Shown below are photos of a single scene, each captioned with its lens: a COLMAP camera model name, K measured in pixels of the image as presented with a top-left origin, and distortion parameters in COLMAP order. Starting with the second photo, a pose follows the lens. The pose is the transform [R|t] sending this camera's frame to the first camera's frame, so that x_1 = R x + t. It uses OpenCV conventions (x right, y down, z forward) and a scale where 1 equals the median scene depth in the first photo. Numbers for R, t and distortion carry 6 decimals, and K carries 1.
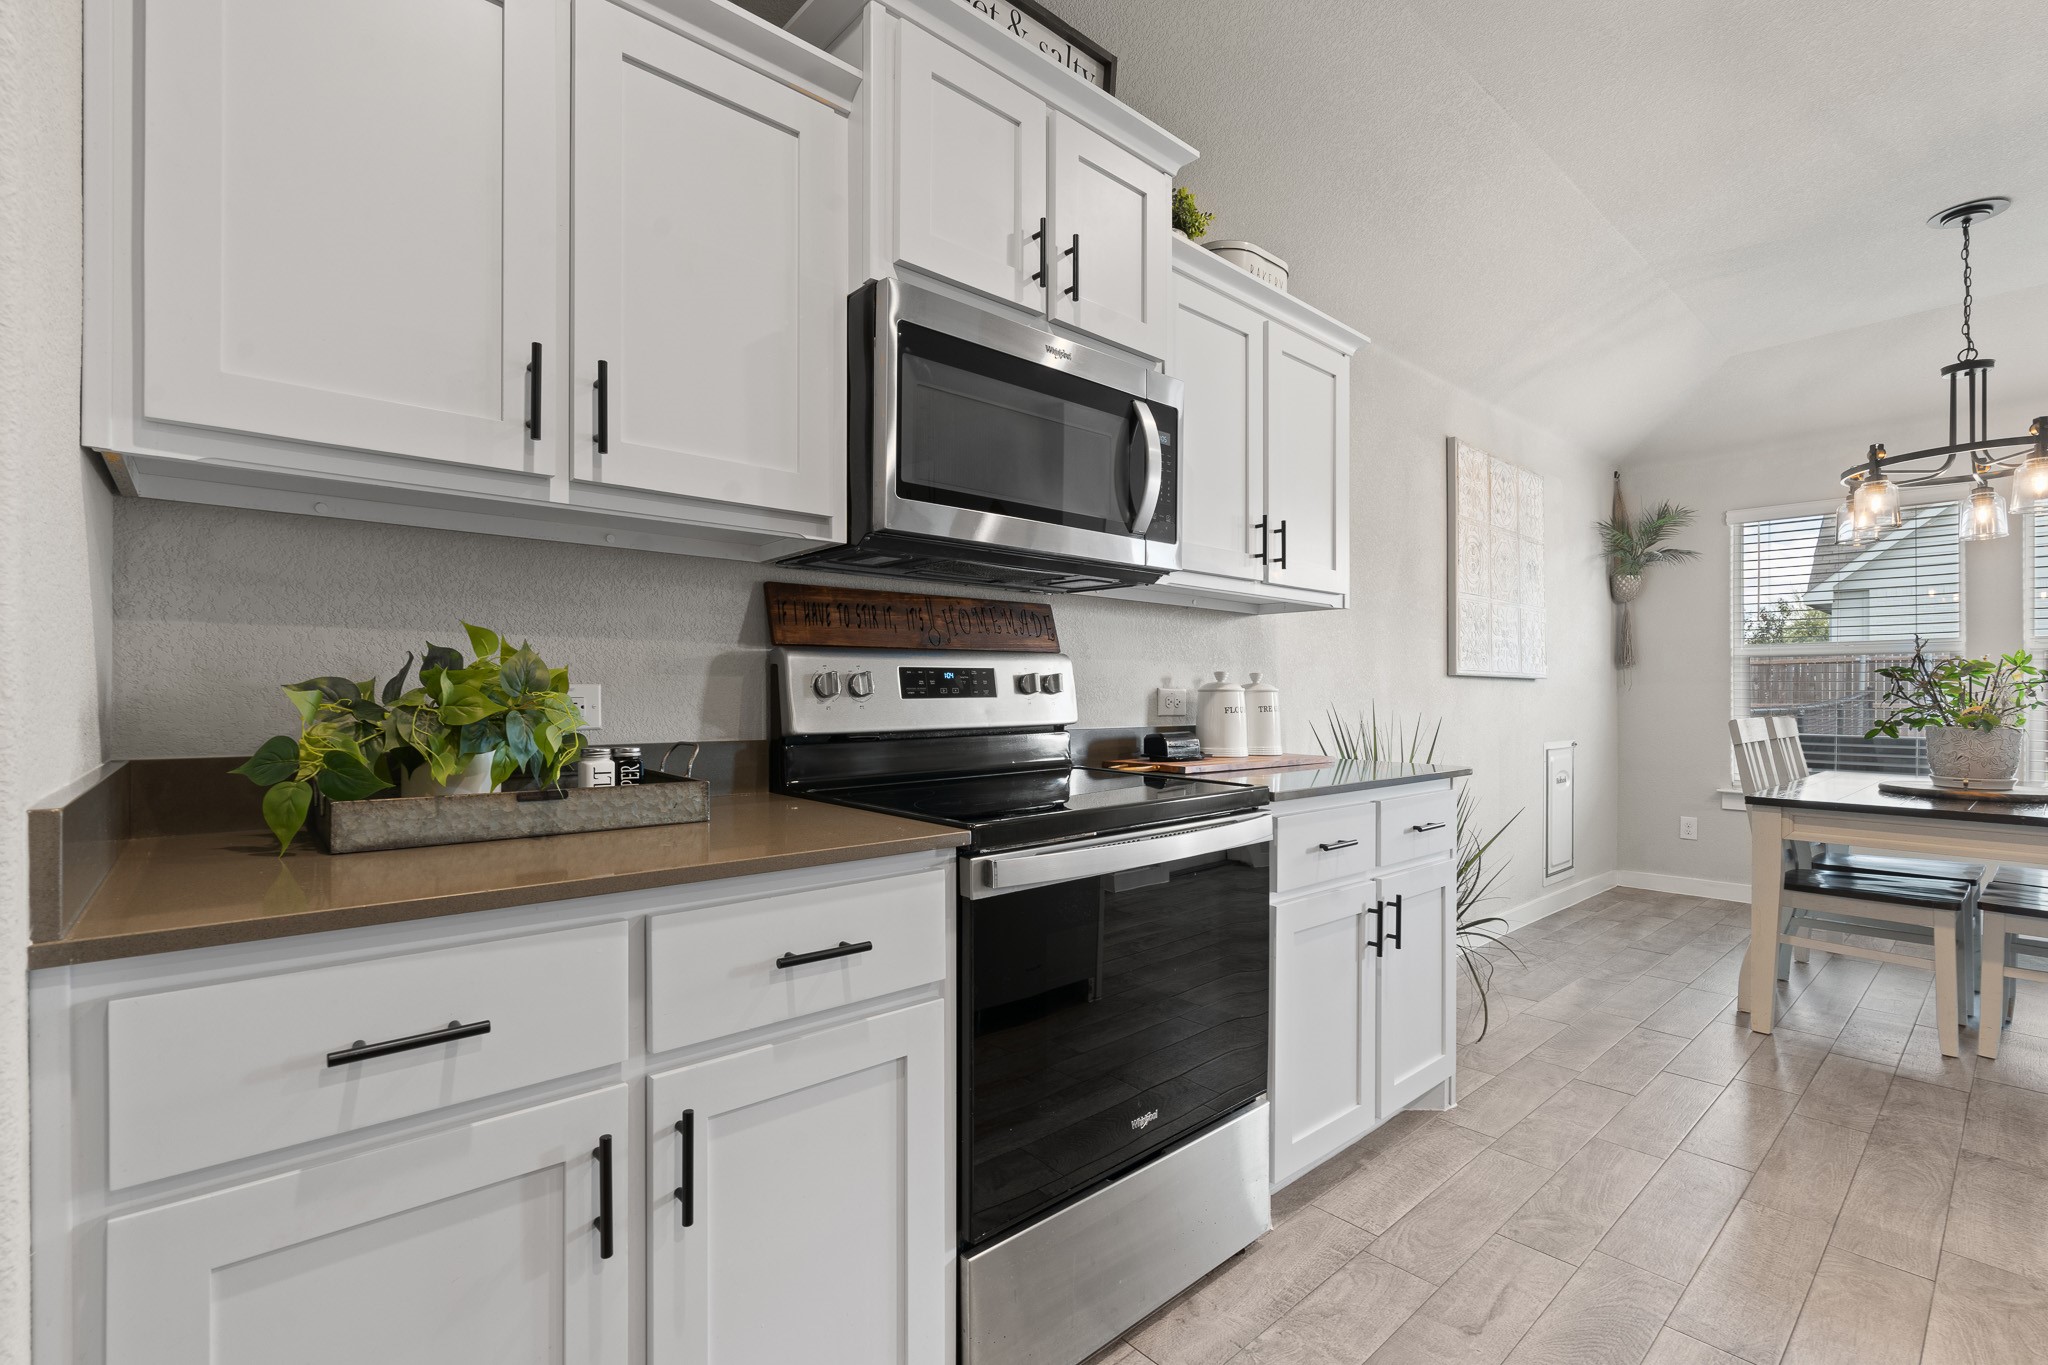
lens RADIAL K [[922.0, 0, 1024.0], [0, 922.0, 701.6], [0, 0, 1]] dist [-0.005504, 0.001521]
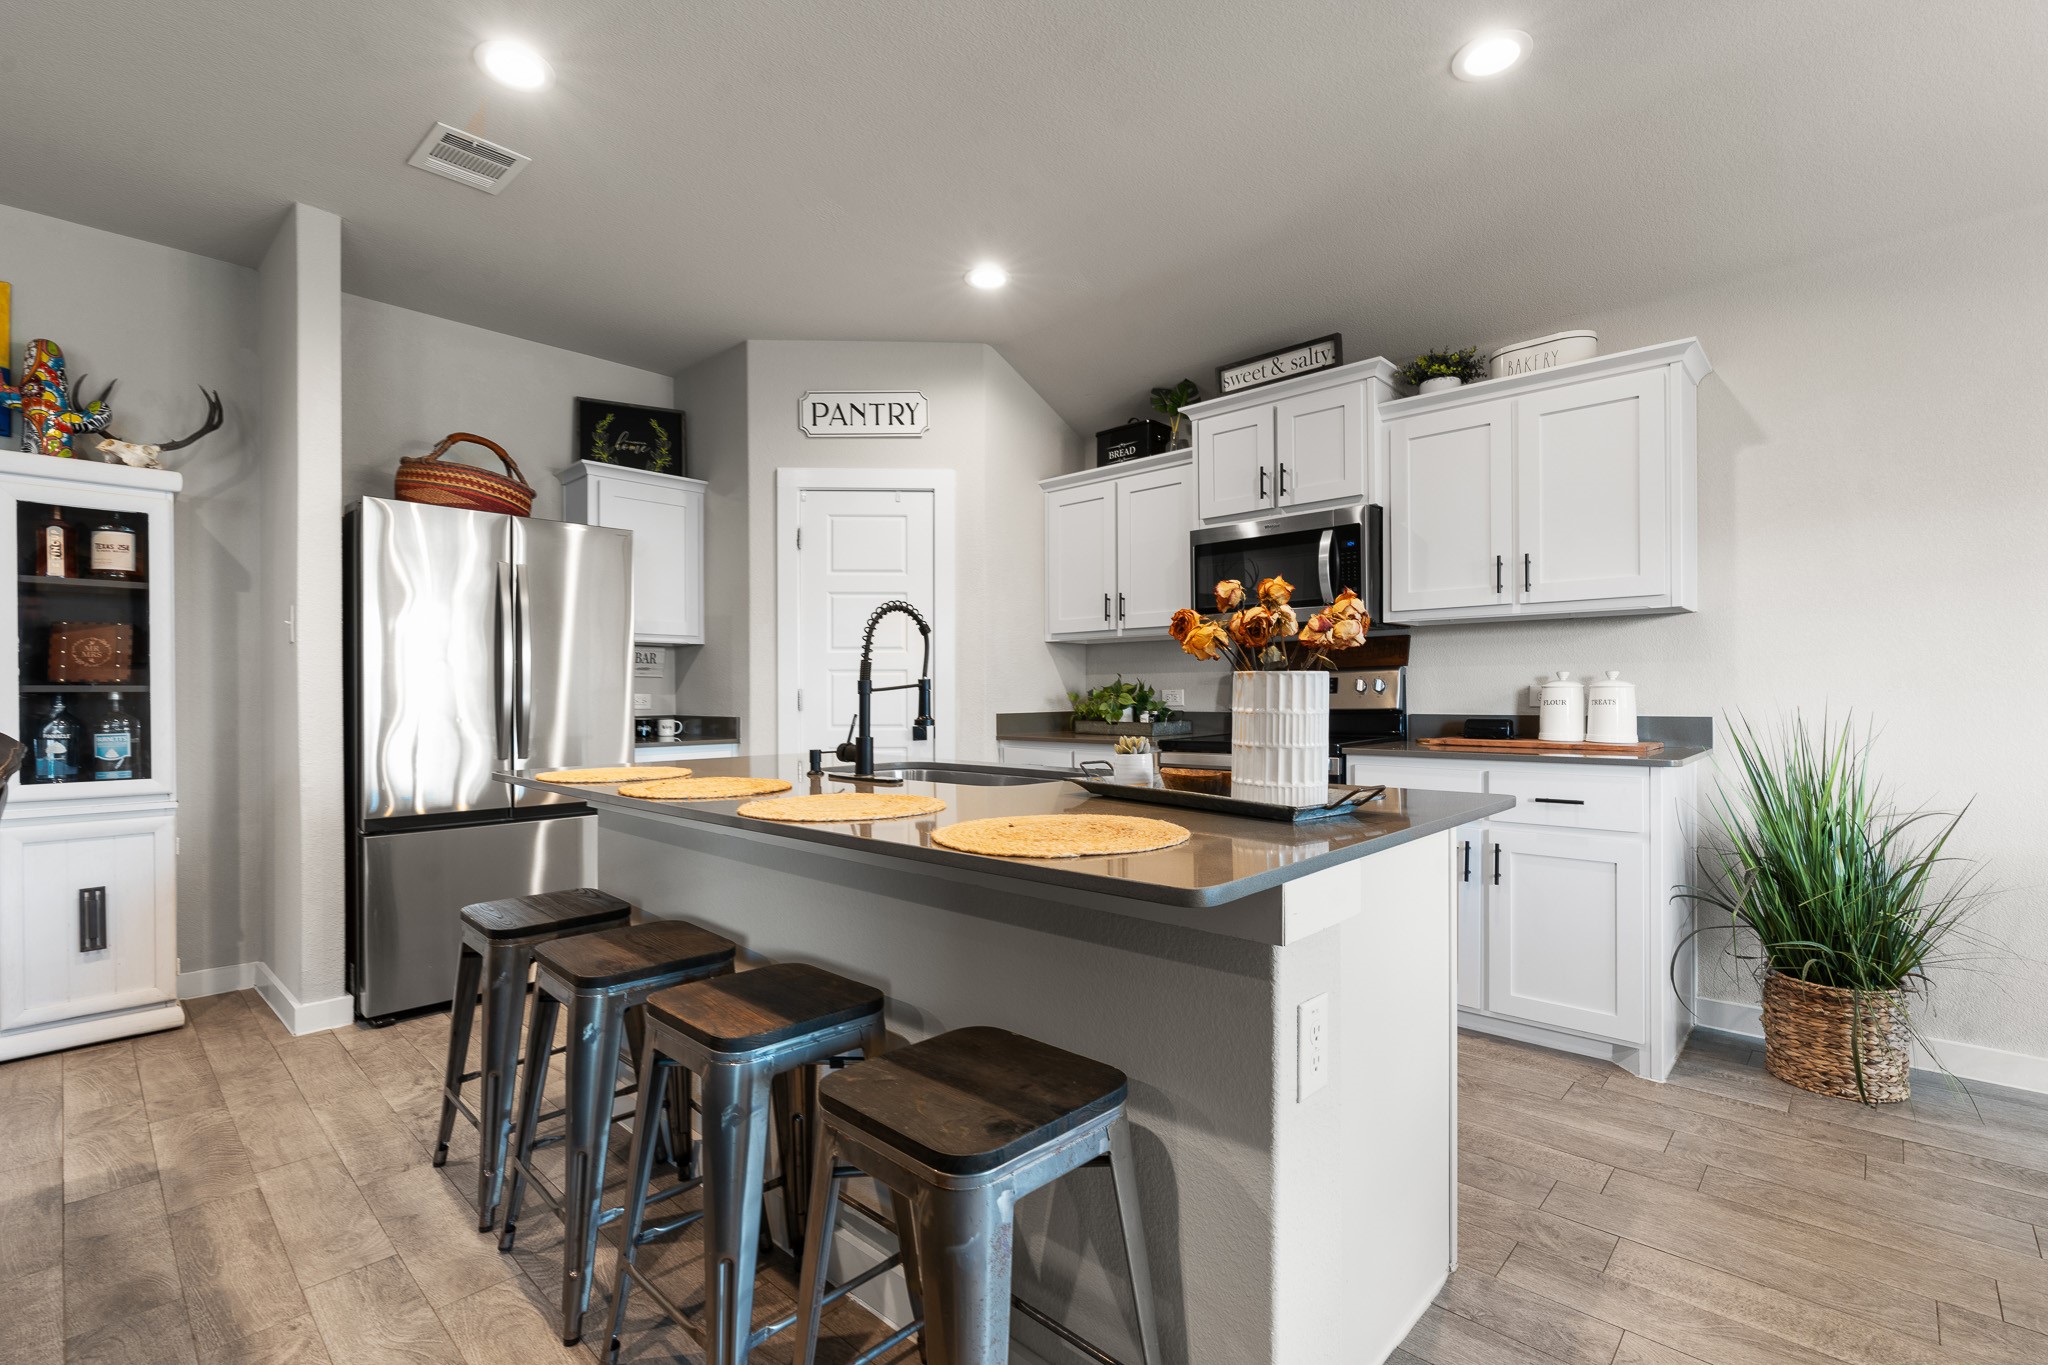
lens RADIAL K [[922.0, 0, 1014.4], [0, 922.0, 694.1], [0, 0, 1]] dist [-0.005504, 0.001521]
pose [[0.076024, -0.001747, -0.997104, 1.118735], [0.000927, 0.999998, -0.001682, -0.000505], [0.997106, -0.000796, 0.076025, 0.147235]]
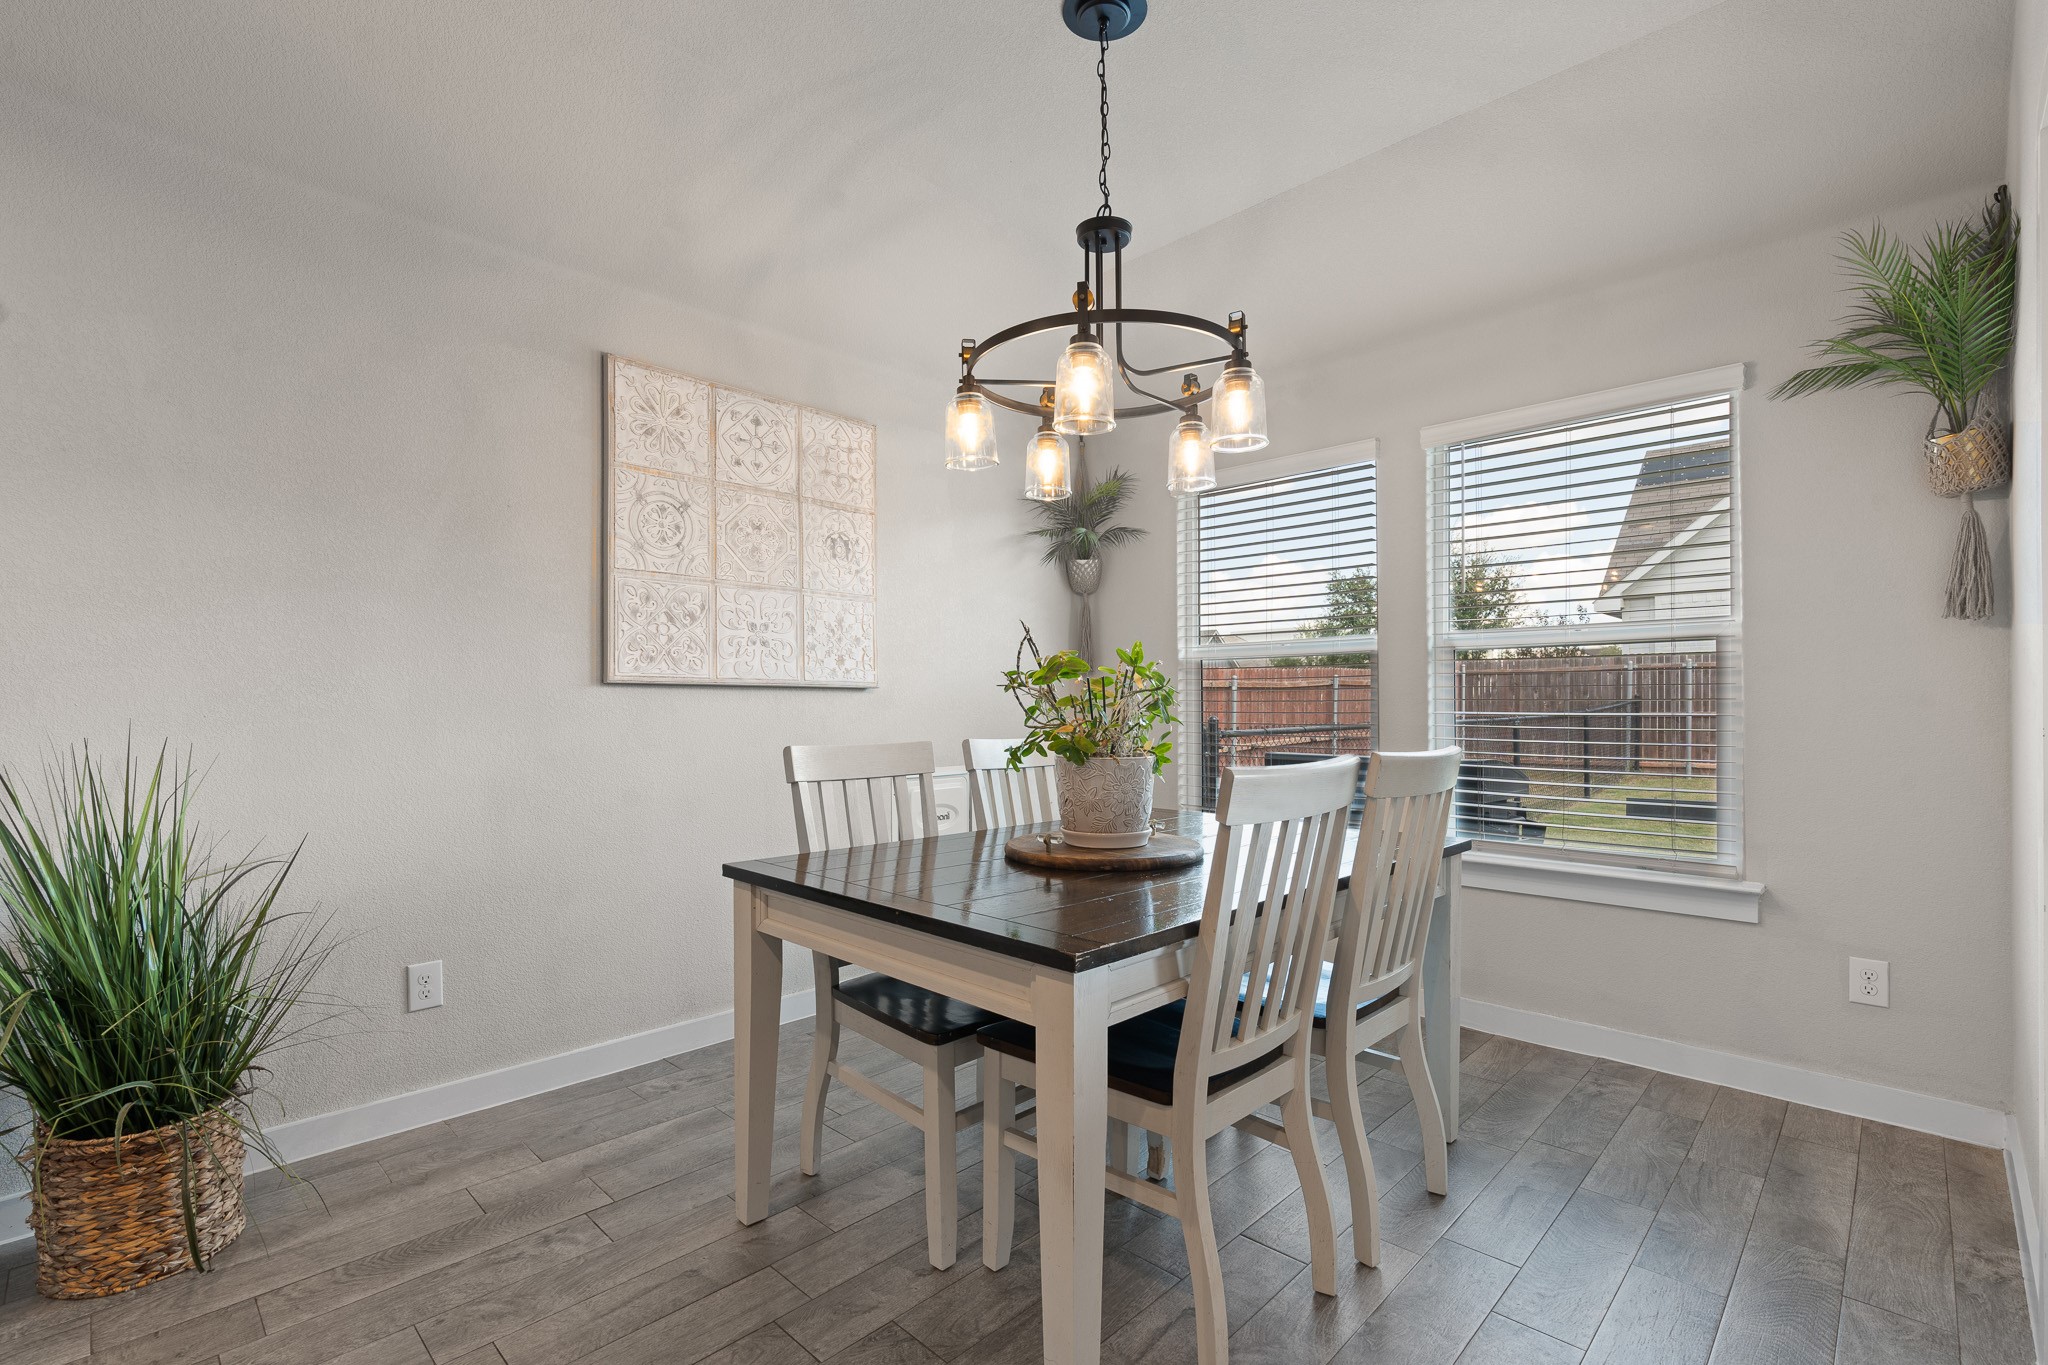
lens RADIAL K [[922.0, 0, 1041.9], [0, 922.0, 714.5], [0, 0, 1]] dist [-0.005504, 0.001521]
pose [[0.997462, -0.004853, 0.071036, 0.899034], [0.004706, 0.999986, 0.002240, -0.004420], [-0.071046, -0.001901, 0.997471, 0.302073]]
